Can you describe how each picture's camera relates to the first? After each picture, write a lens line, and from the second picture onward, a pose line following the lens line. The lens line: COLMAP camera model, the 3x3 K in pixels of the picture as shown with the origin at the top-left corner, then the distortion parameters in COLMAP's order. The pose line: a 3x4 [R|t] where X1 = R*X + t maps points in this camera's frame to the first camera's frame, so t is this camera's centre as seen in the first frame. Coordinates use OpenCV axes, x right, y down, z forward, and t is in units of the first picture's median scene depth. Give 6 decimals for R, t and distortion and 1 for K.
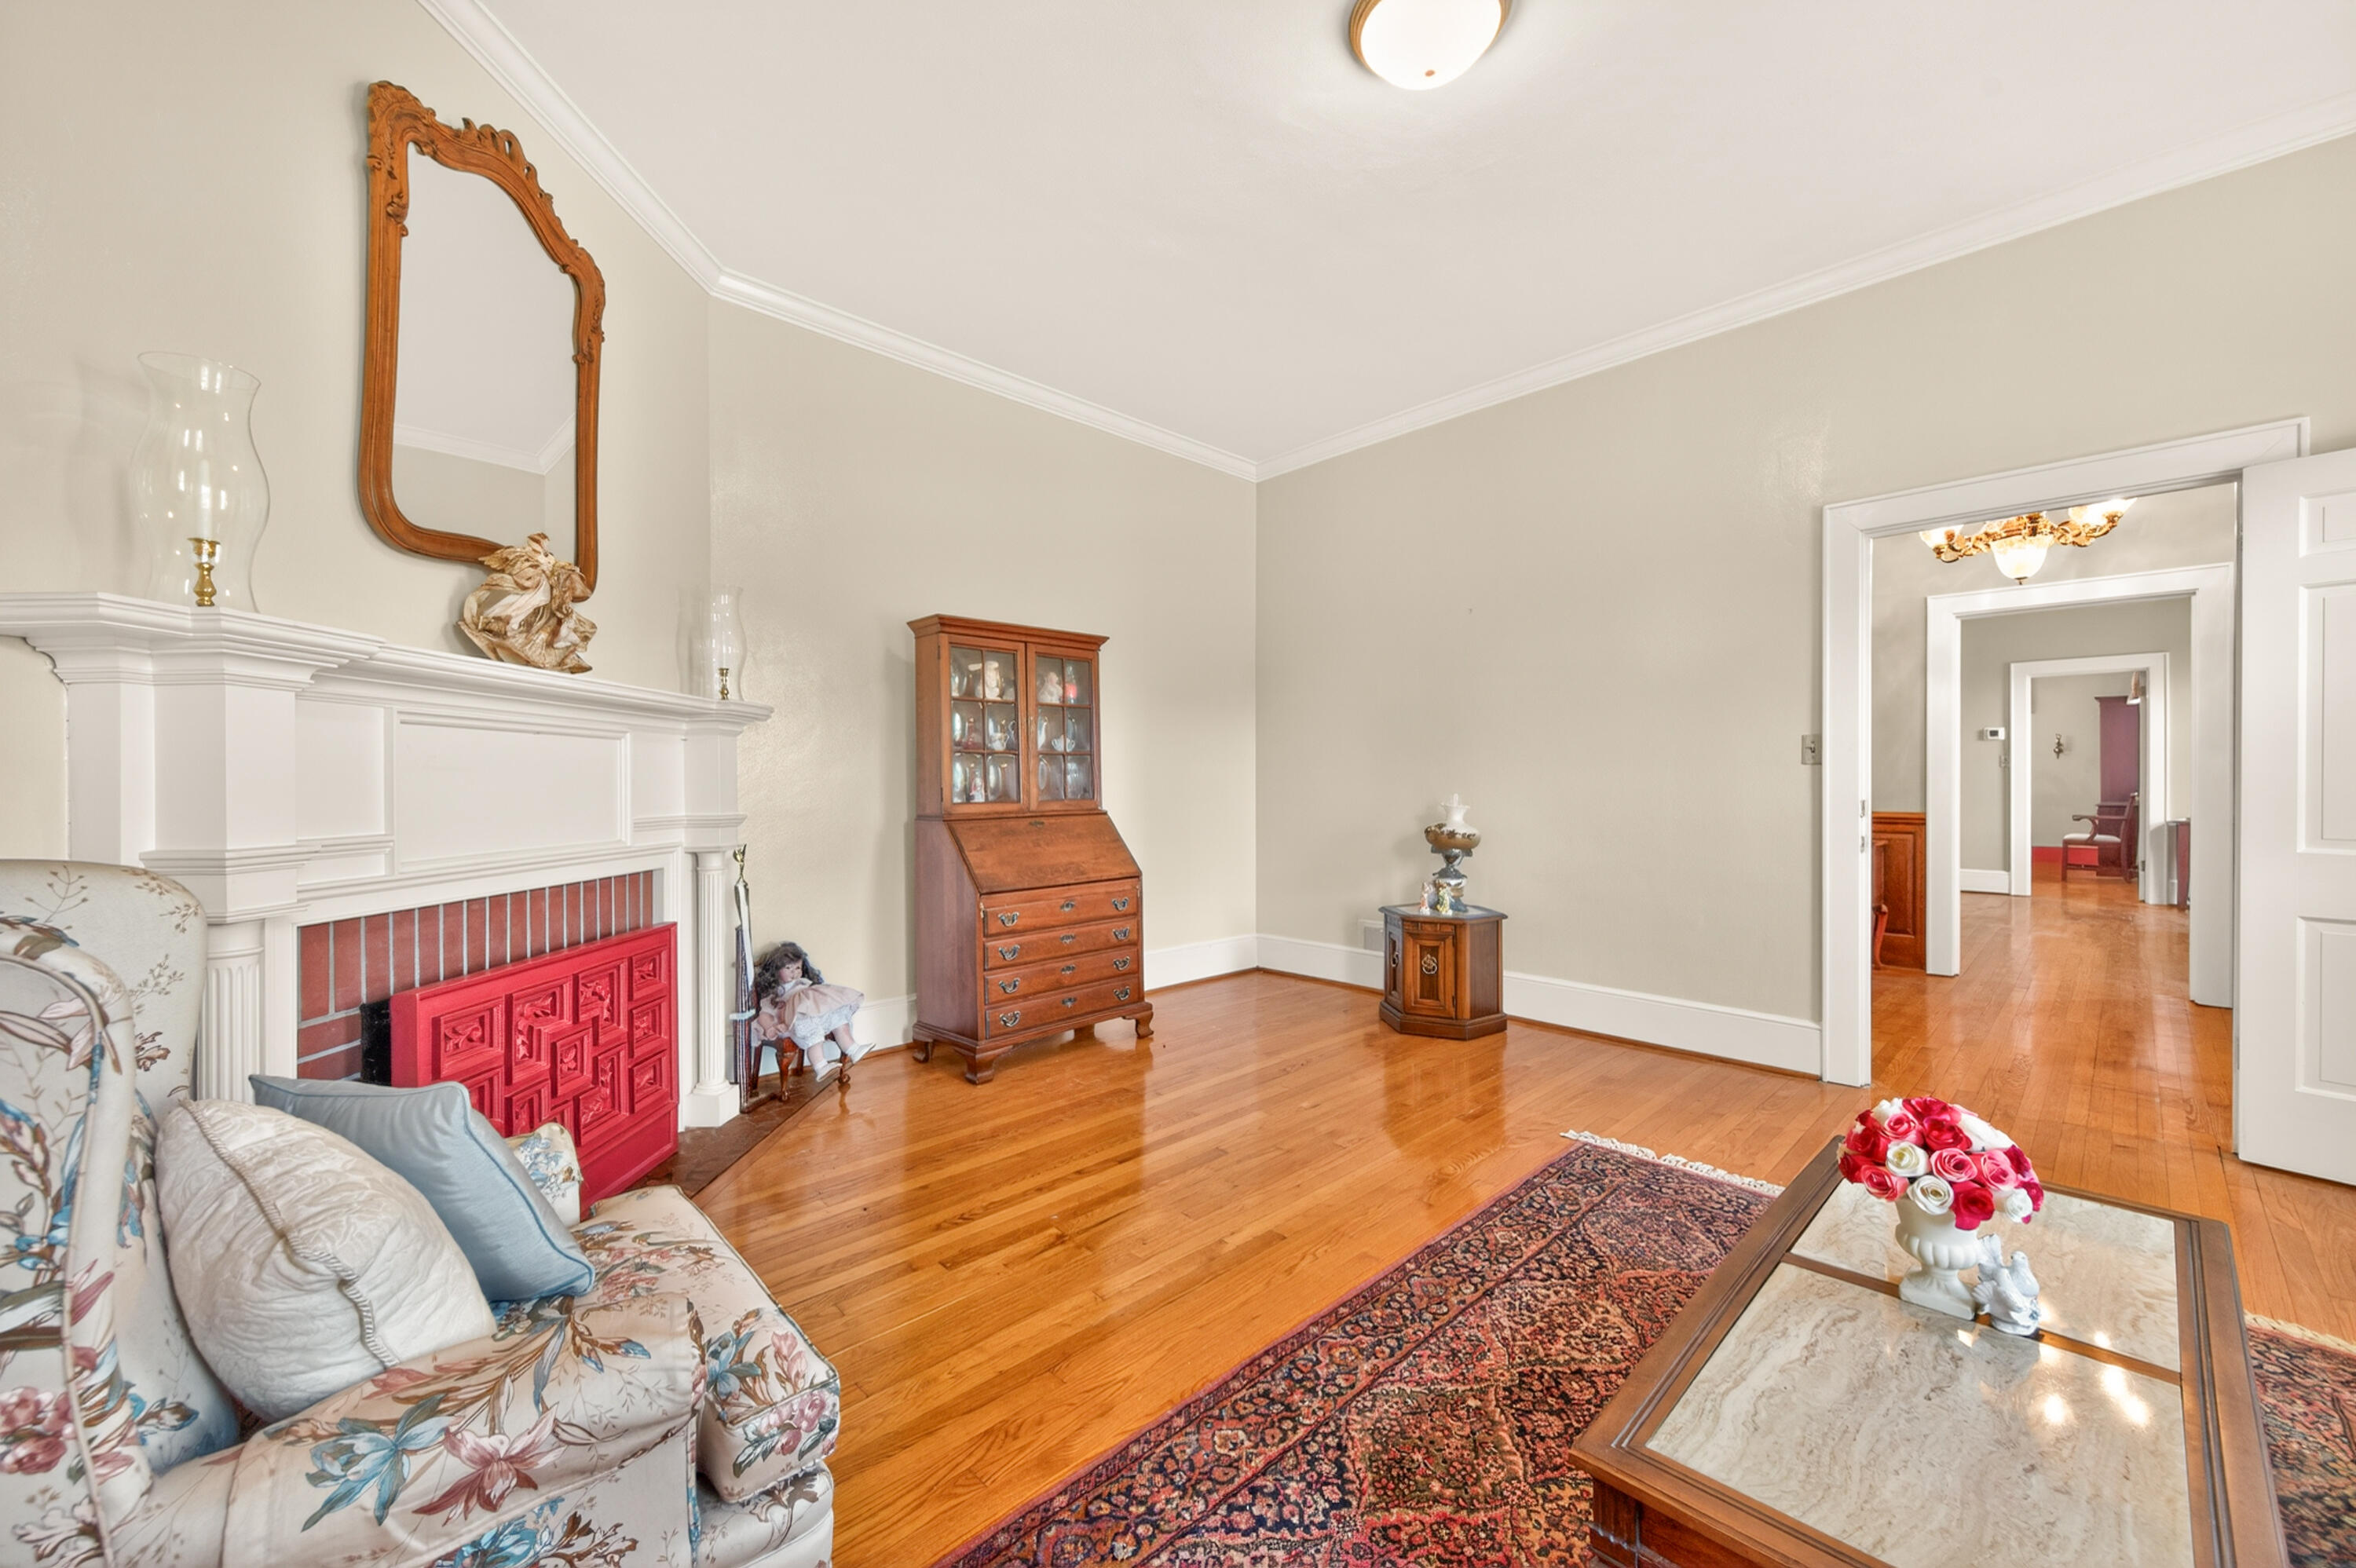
lens RADIAL K [[914.2, 0, 1185.8], [0, 914.2, 781.7], [0, 0, 1]] dist [0.003523, -0.000106]
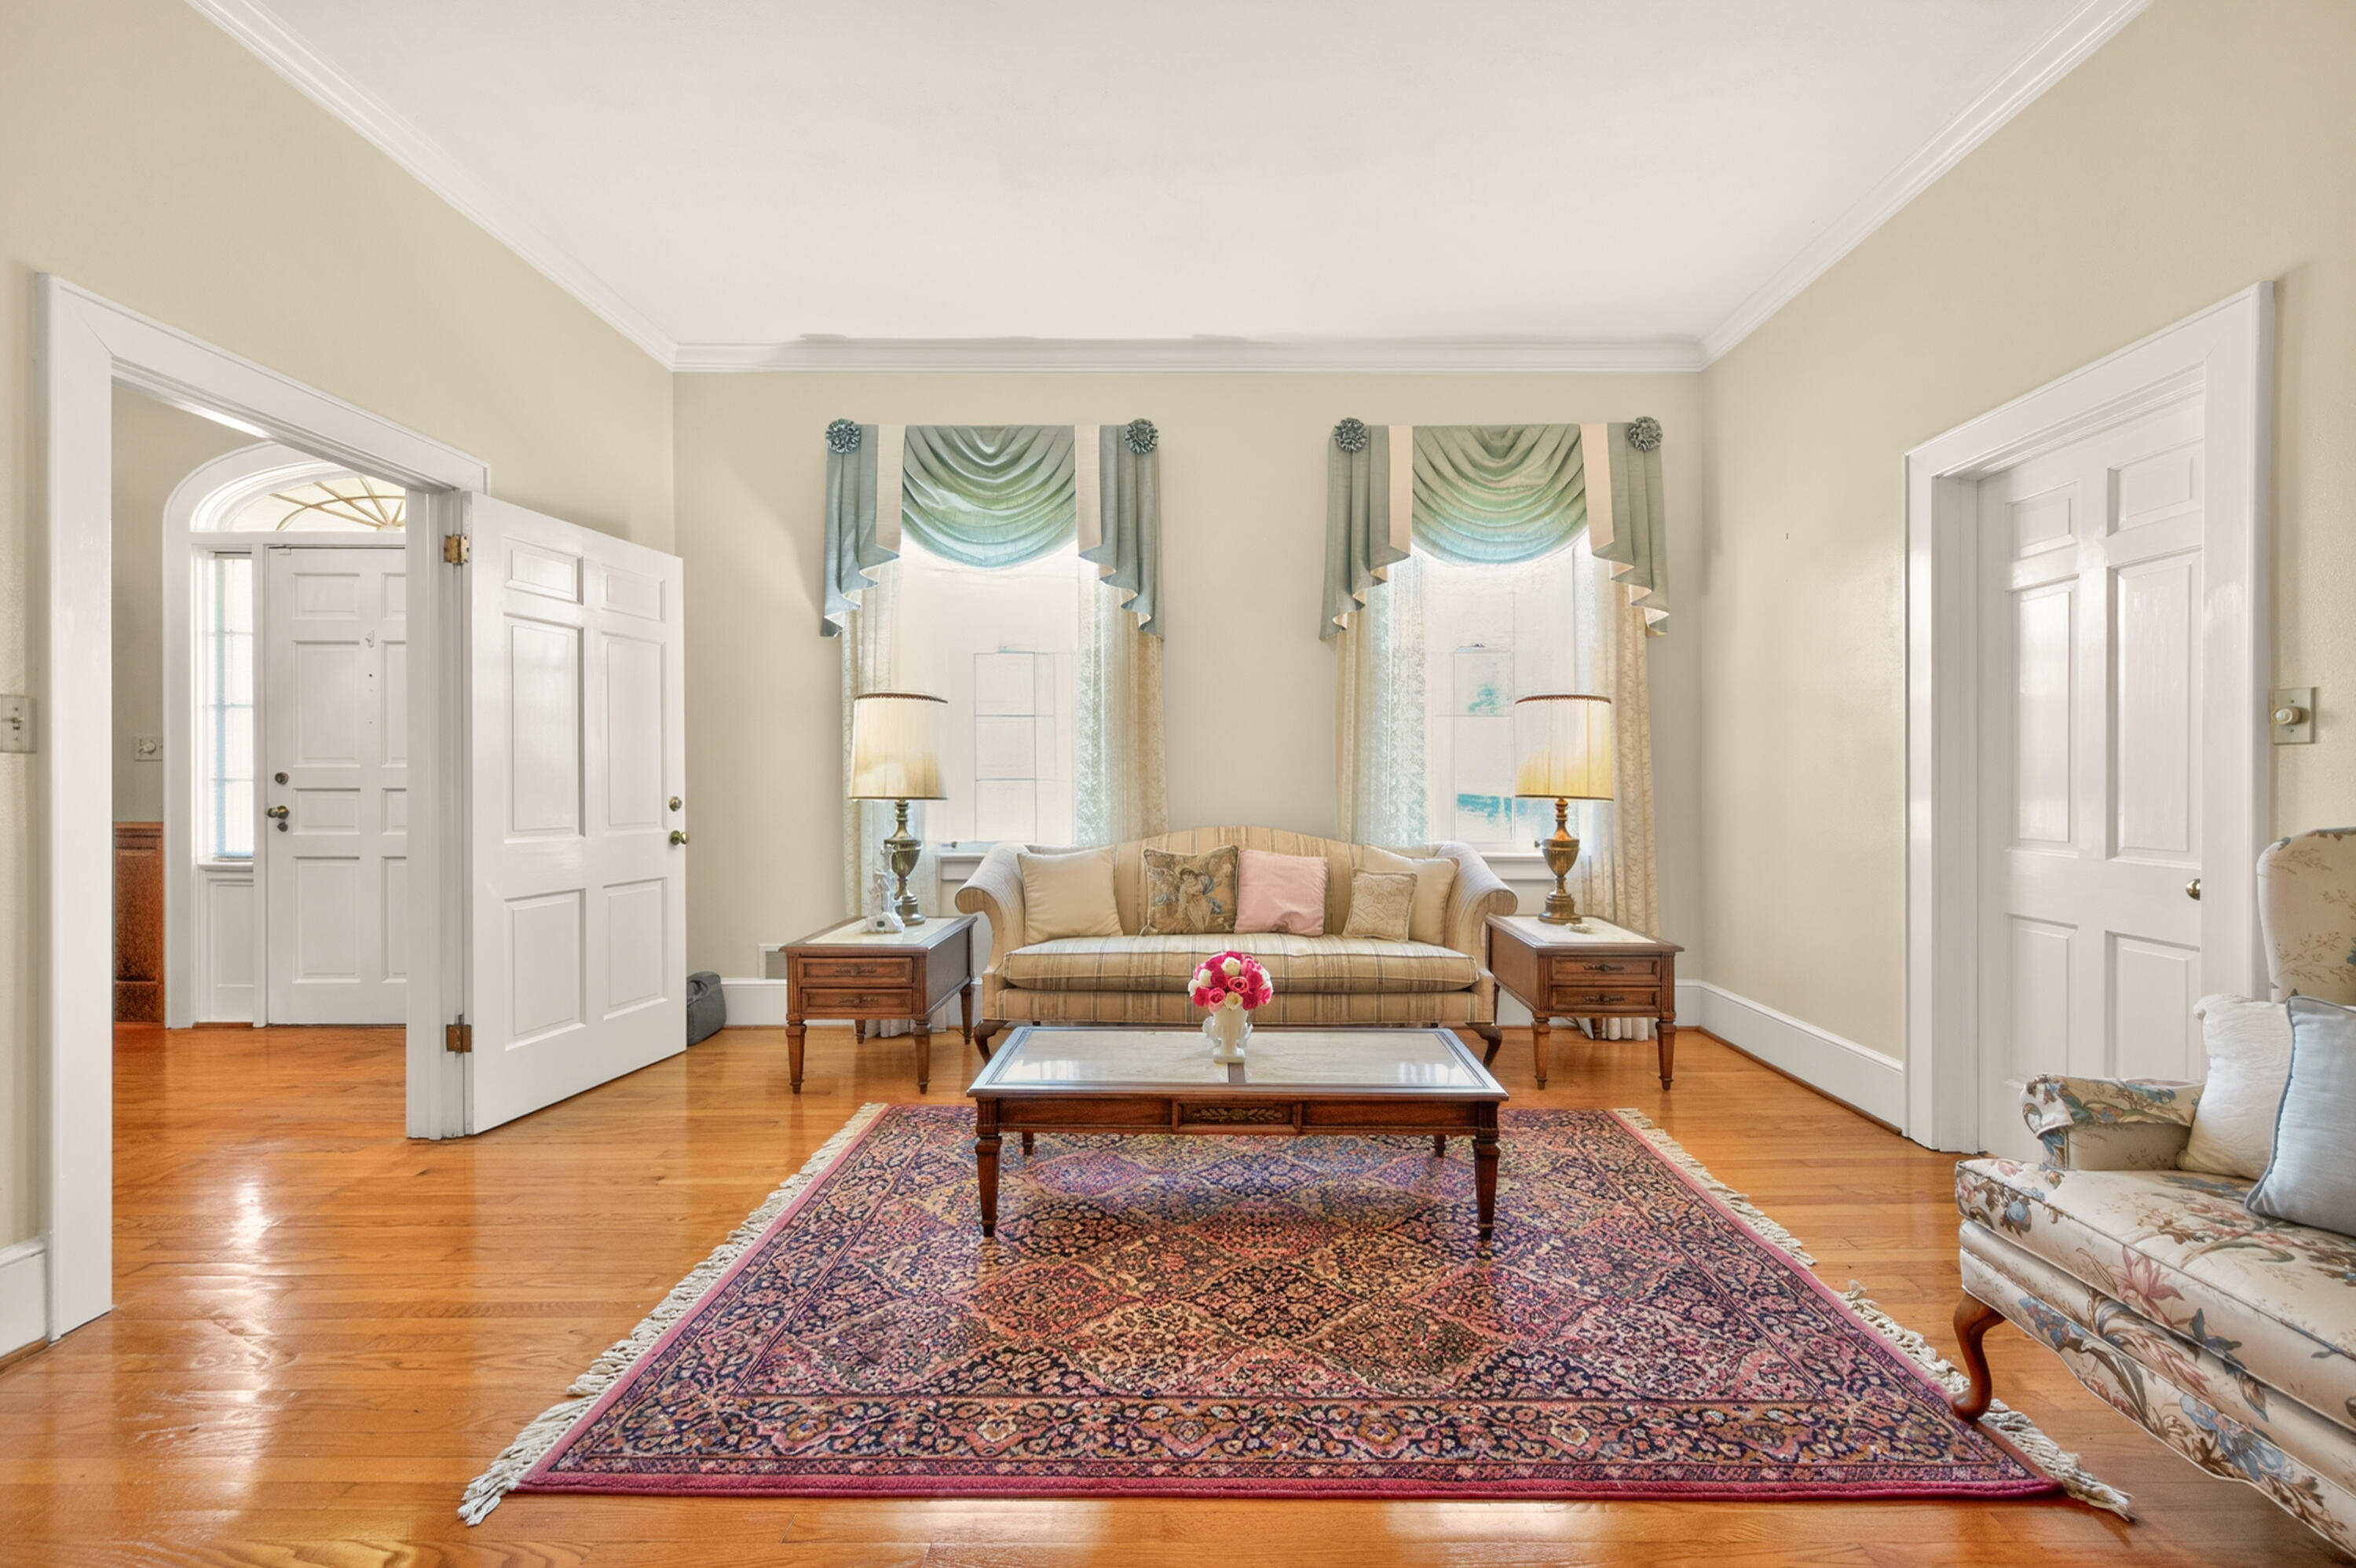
lens RADIAL K [[914.2, 0, 1193.2], [0, 914.2, 779.7], [0, 0, 1]] dist [0.003523, -0.000106]
pose [[-0.708846, 0.003439, 0.705355, -0.352940], [0.004510, 0.999990, -0.000343, -0.006132], [-0.705349, 0.002938, -0.708854, 1.893987]]
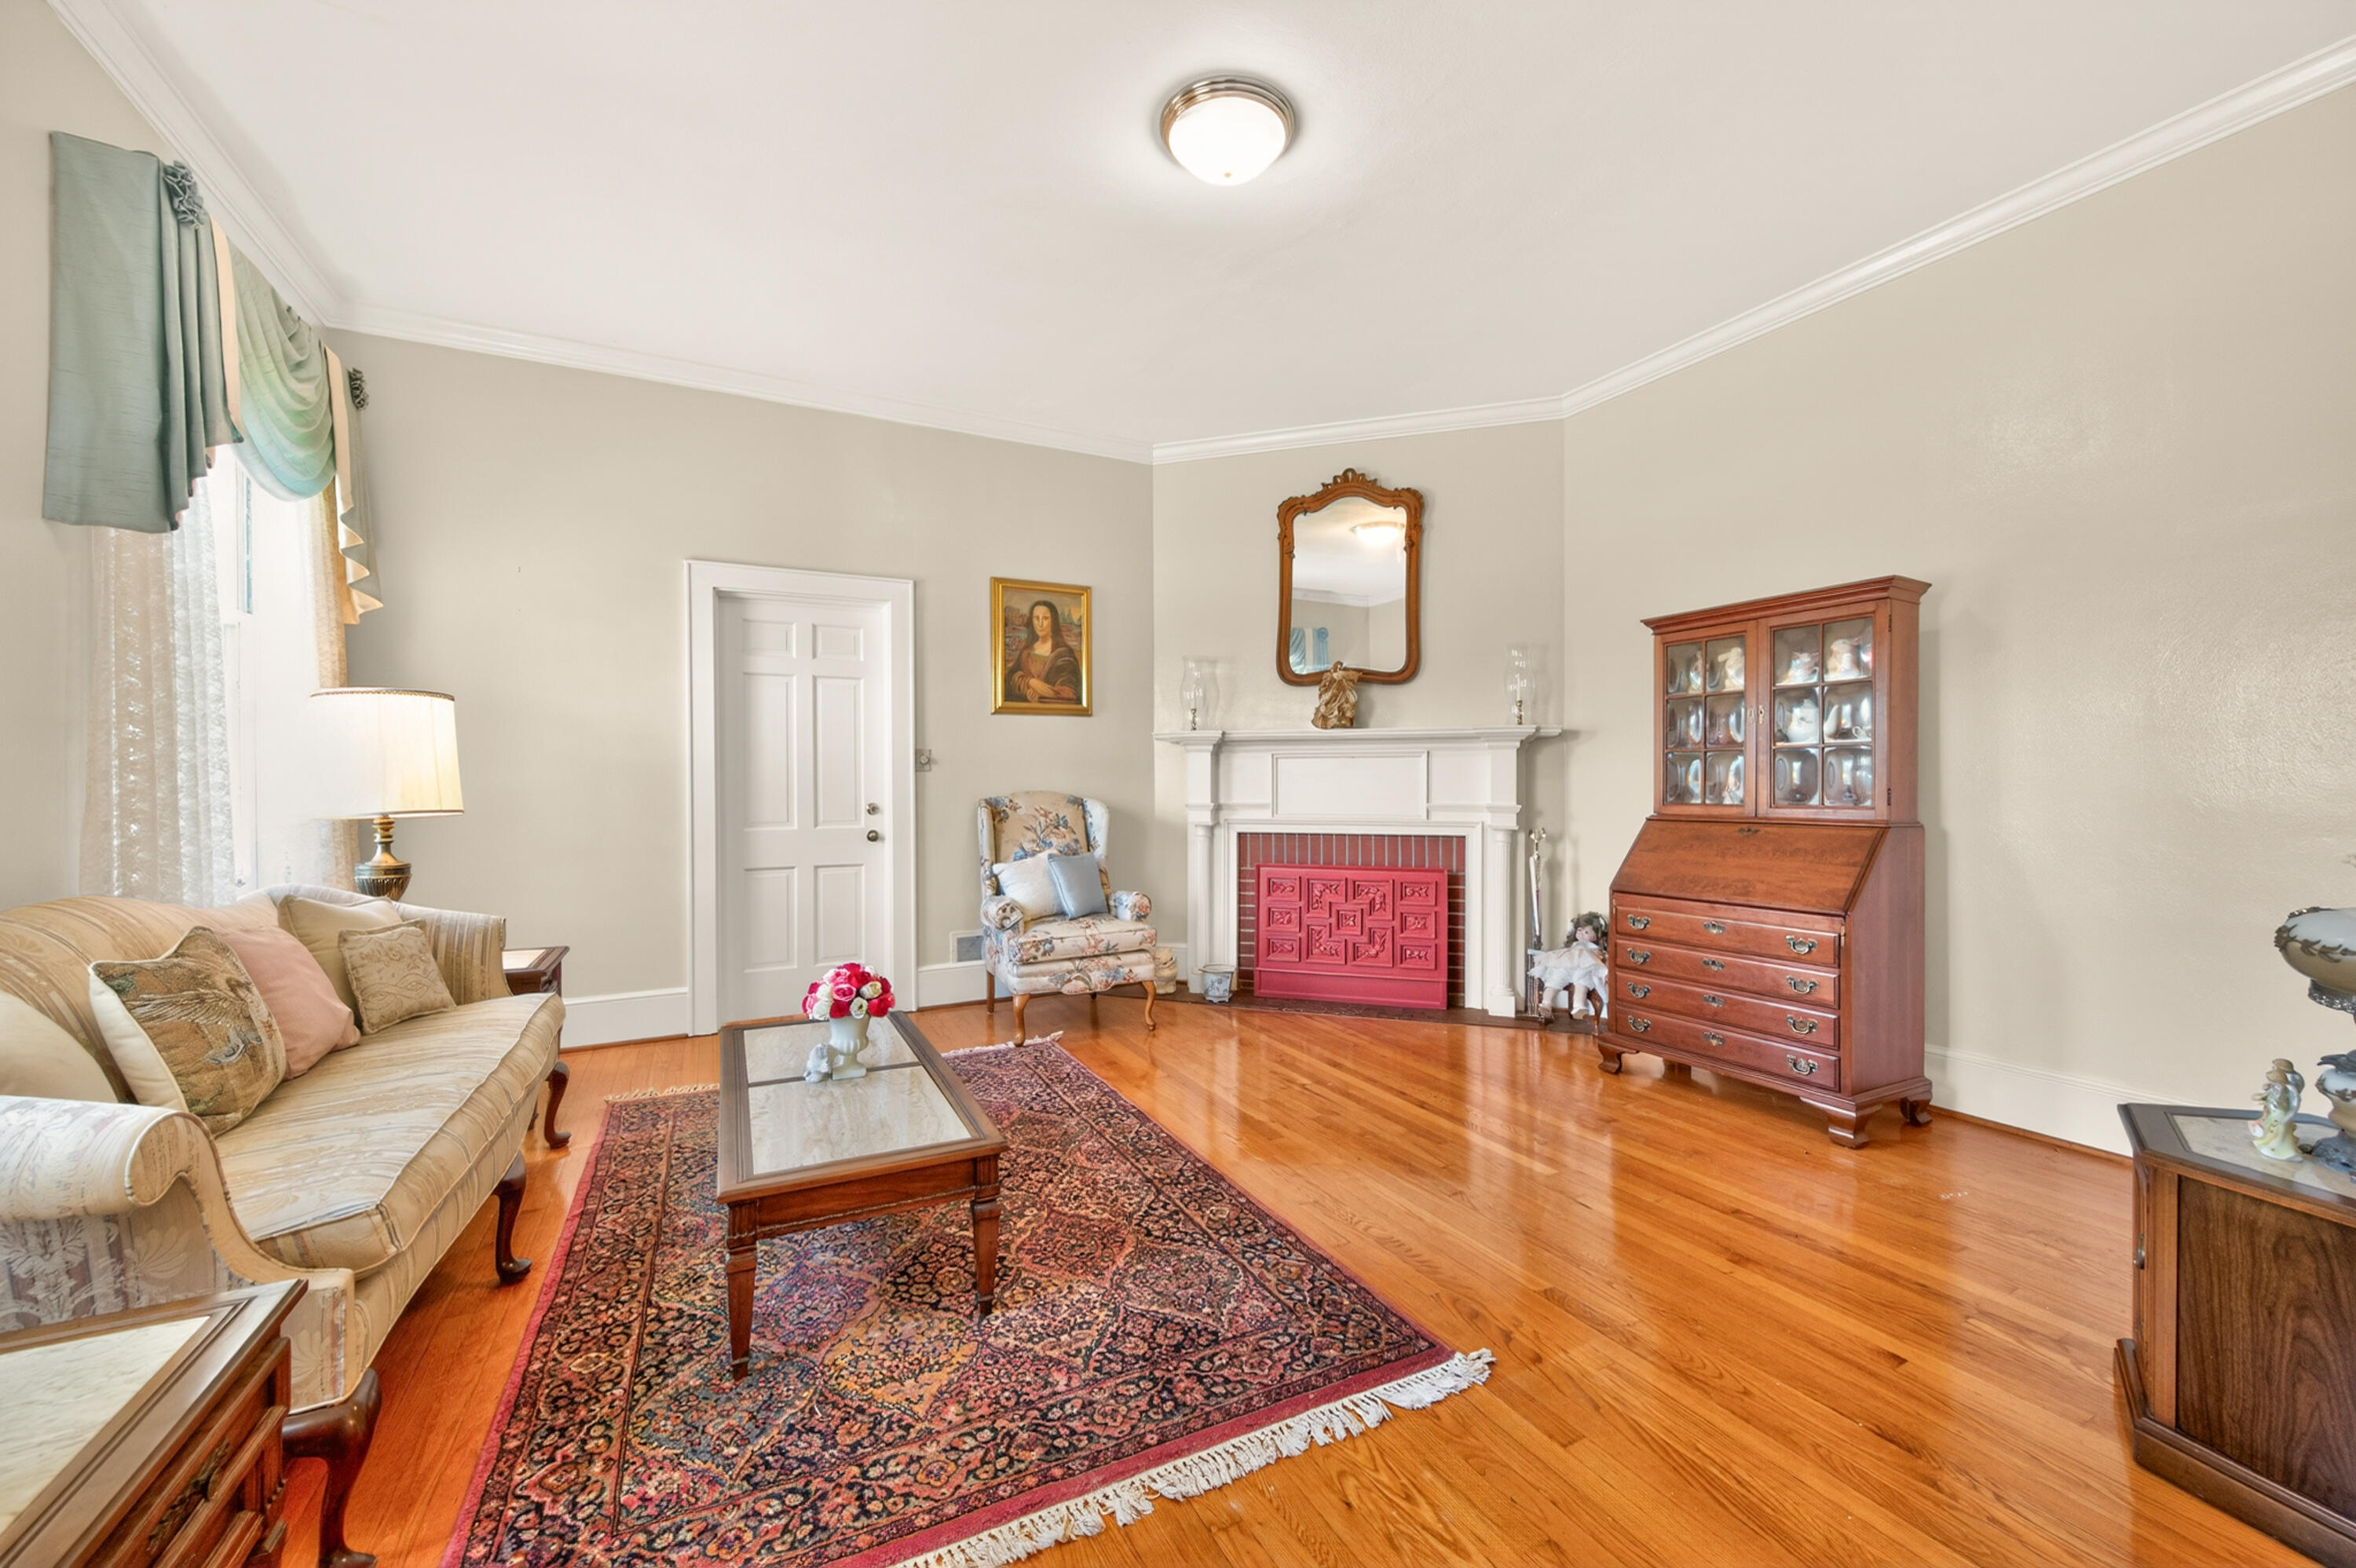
lens RADIAL K [[914.2, 0, 1191.9], [0, 914.2, 793.9], [0, 0, 1]] dist [0.003523, -0.000106]
pose [[-0.292832, 0.020429, -0.955946, 1.882463], [0.006757, 0.999791, 0.019296, -0.023932], [0.956140, -0.000809, -0.292909, 1.747695]]
